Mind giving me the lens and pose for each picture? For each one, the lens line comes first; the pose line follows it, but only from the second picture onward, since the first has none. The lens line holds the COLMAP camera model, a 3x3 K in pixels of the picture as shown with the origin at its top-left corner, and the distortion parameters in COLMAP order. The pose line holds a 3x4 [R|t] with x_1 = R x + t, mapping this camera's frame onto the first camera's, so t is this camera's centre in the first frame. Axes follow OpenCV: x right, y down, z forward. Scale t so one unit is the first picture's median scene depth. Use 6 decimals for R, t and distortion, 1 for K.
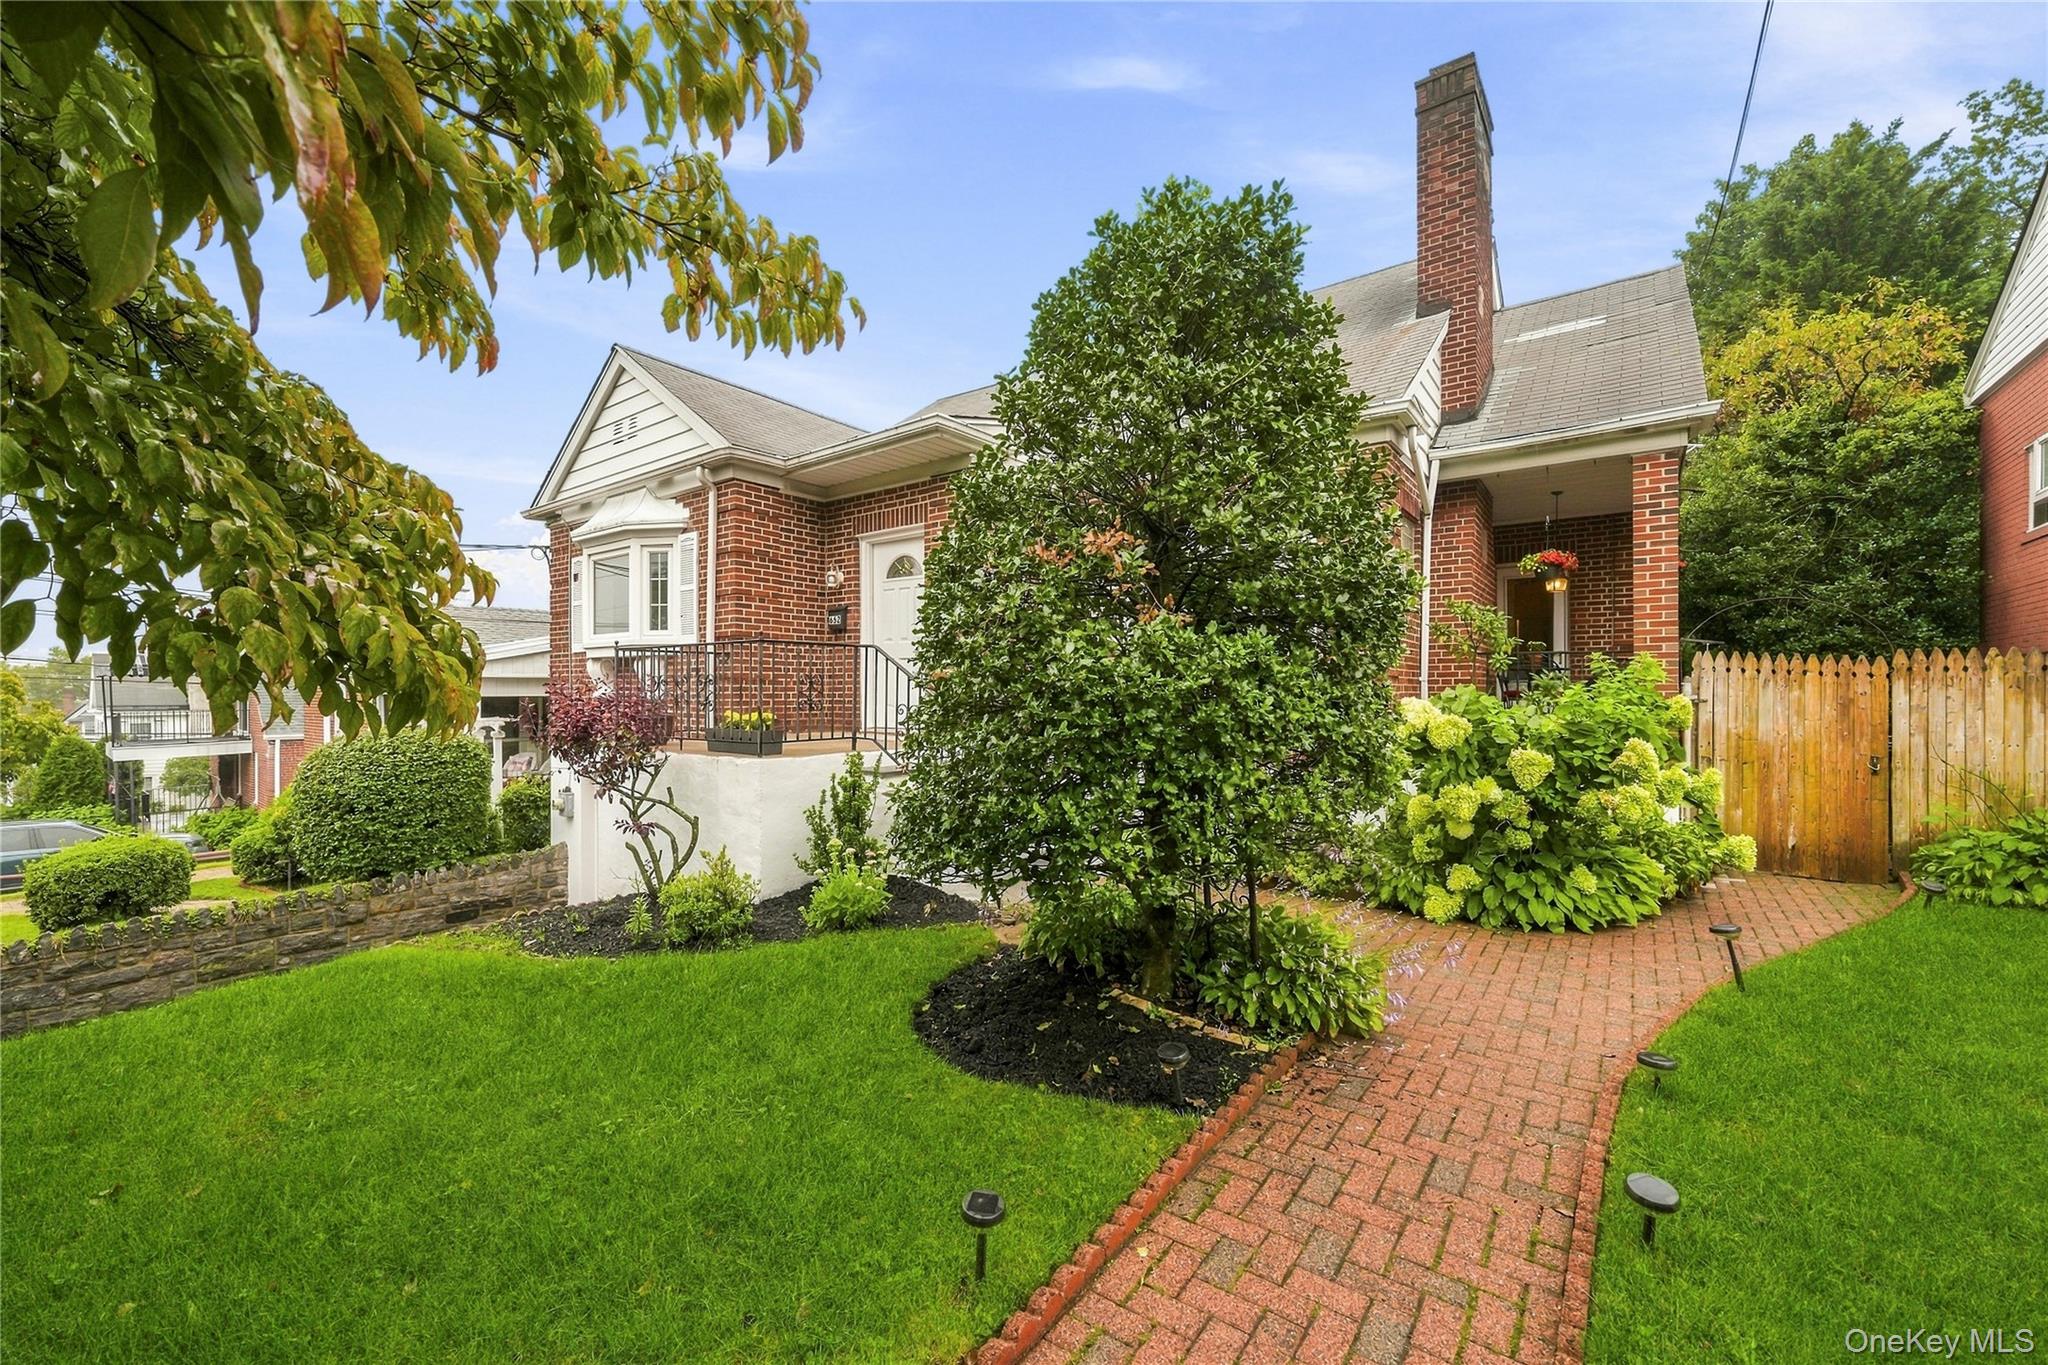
lens RADIAL K [[810.6, 0, 978.8], [0, 810.6, 687.9], [0, 0, 1]] dist [-0.000191, -0.000317]
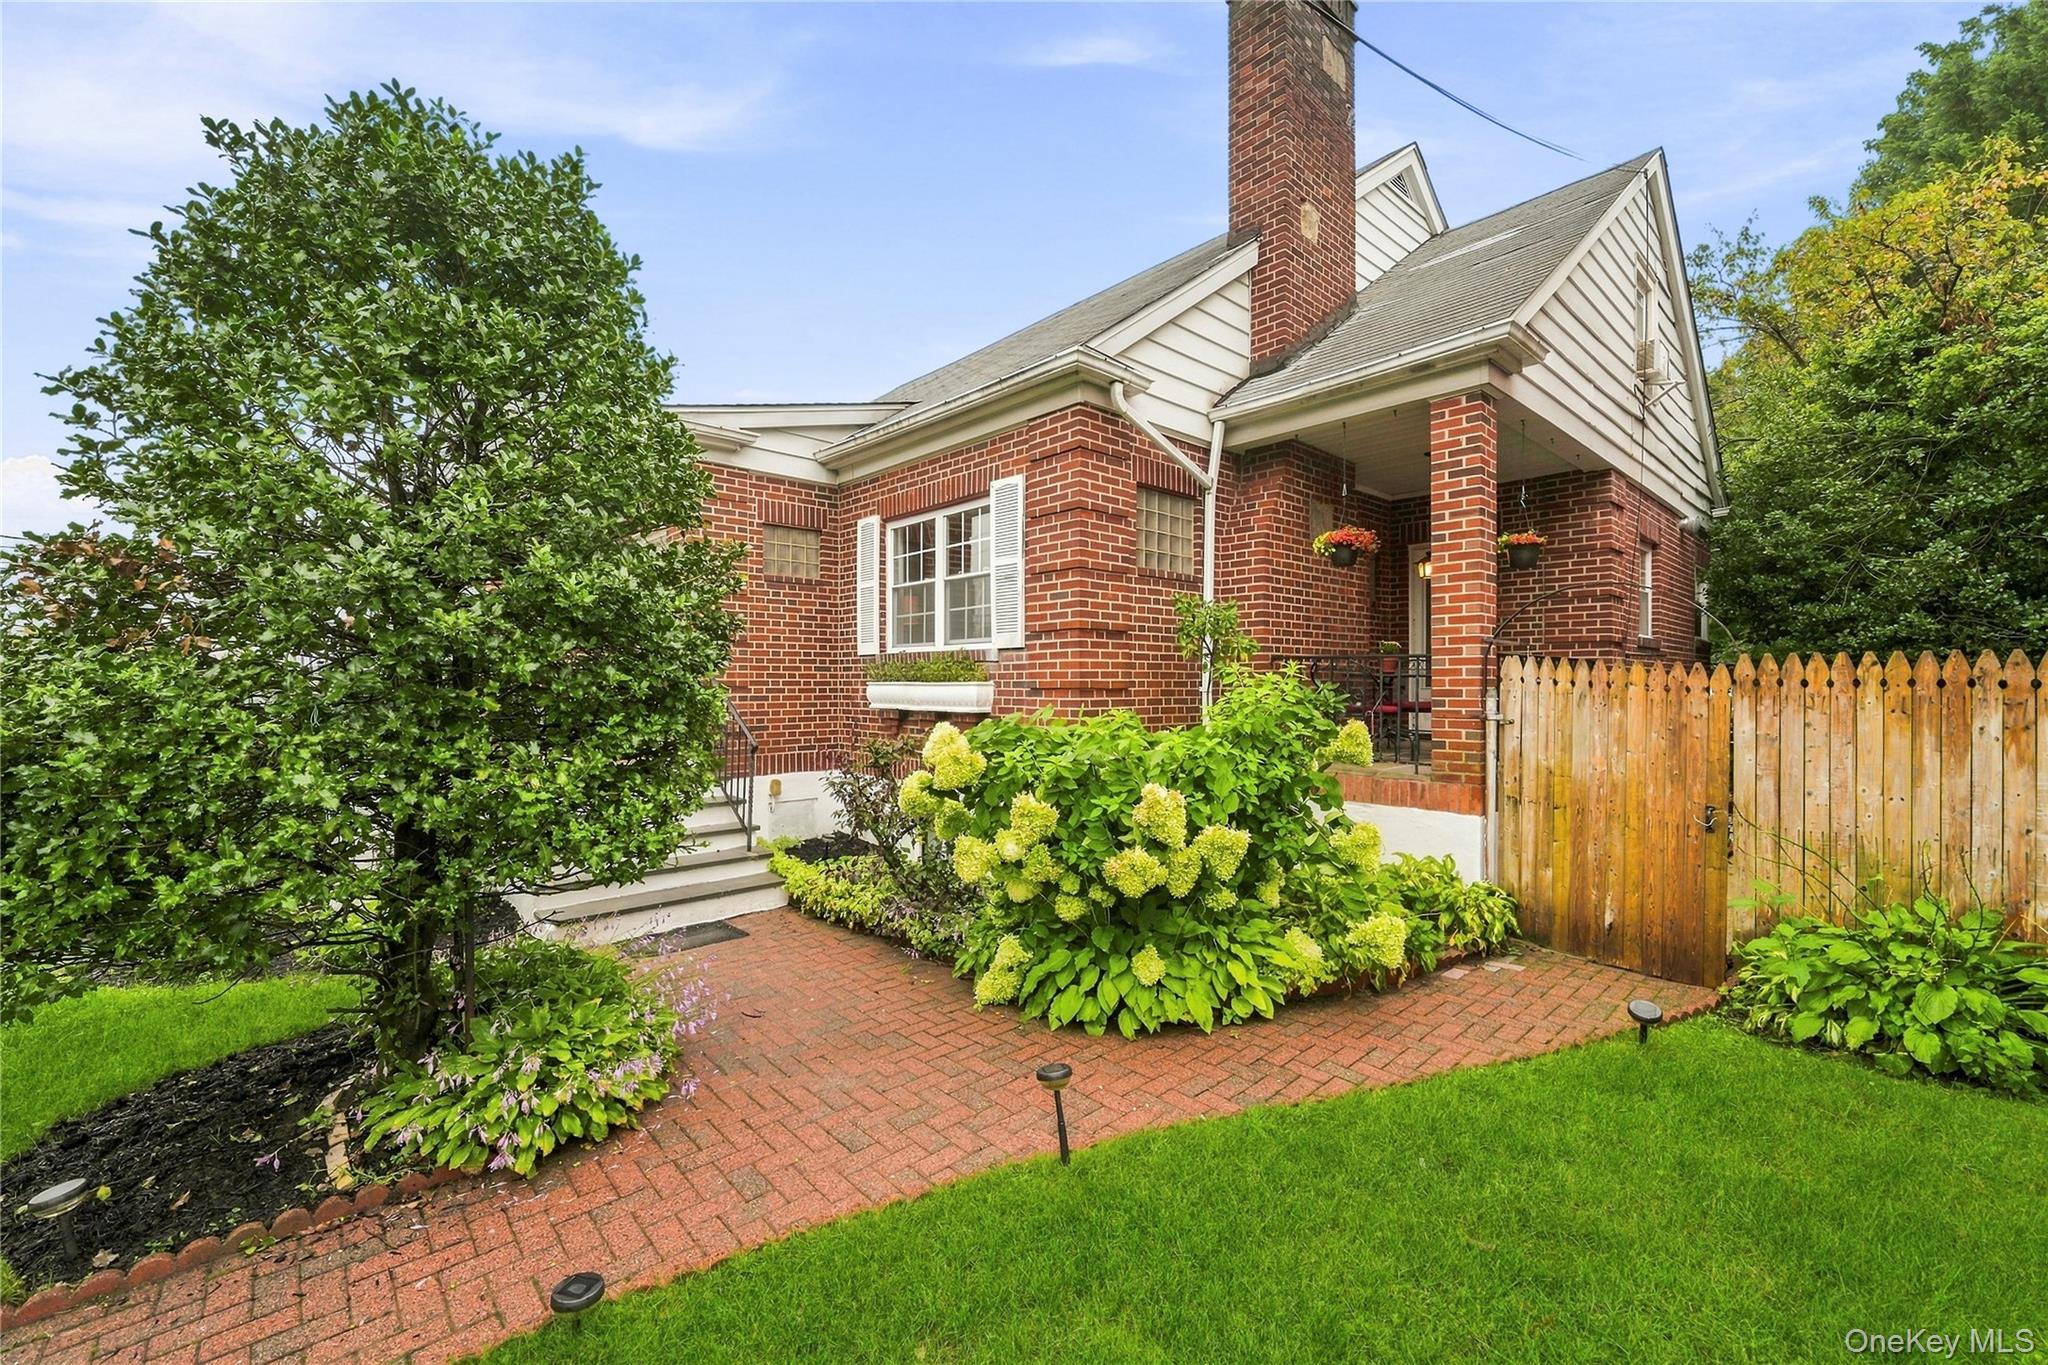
lens RADIAL K [[810.6, 0, 1022.4], [0, 810.6, 684.9], [0, 0, 1]] dist [-0.000191, -0.000317]
pose [[0.982948, -0.000033, -0.183883, 0.579455], [0.001119, 0.999983, 0.005805, -0.023085], [0.183880, -0.005912, 0.982931, 0.175870]]
